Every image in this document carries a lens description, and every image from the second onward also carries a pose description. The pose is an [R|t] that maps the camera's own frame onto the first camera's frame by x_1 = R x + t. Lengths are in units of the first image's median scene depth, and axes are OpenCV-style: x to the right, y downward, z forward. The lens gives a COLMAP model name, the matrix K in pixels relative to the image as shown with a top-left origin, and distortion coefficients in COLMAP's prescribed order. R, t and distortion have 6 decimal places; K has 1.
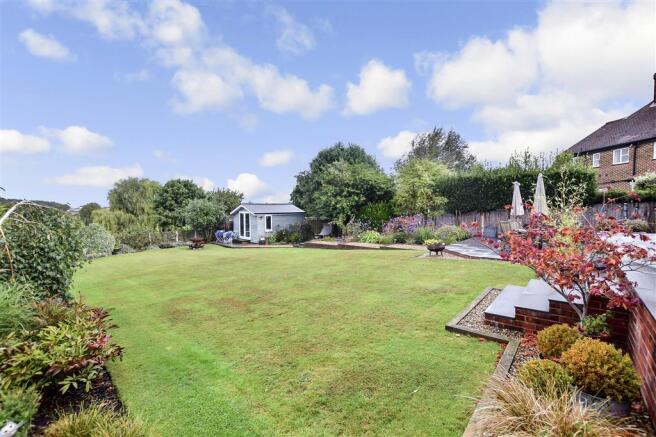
lens RADIAL K [[289.9, 0, 327.8], [0, 289.9, 214.7], [0, 0, 1]] dist [-0.033951, 0.001870]
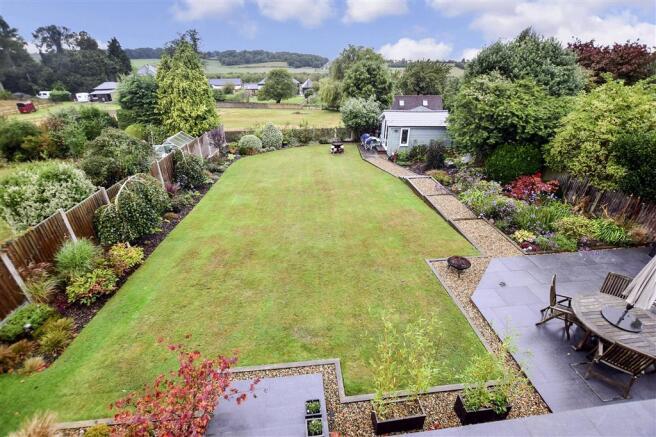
lens RADIAL K [[289.9, 0, 329.5], [0, 289.9, 219.5], [0, 0, 1]] dist [-0.033951, 0.001870]
pose [[0.737144, 0.334550, -0.587108, 0.266294], [-0.027447, 0.882949, 0.468667, -0.174901], [0.675178, -0.329360, 0.660042, 0.137686]]
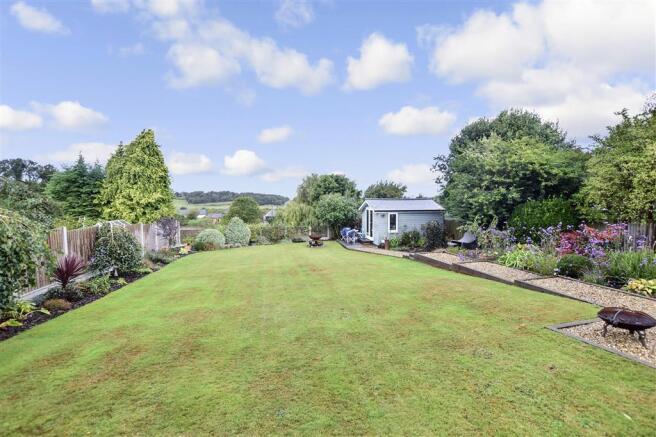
lens RADIAL K [[289.9, 0, 329.9], [0, 289.9, 220.6], [0, 0, 1]] dist [-0.033951, 0.001870]
pose [[0.822702, 0.041904, -0.566926, 0.123887], [-0.015261, 0.998548, 0.051661, -0.017626], [0.568267, -0.033849, 0.822147, 0.223414]]
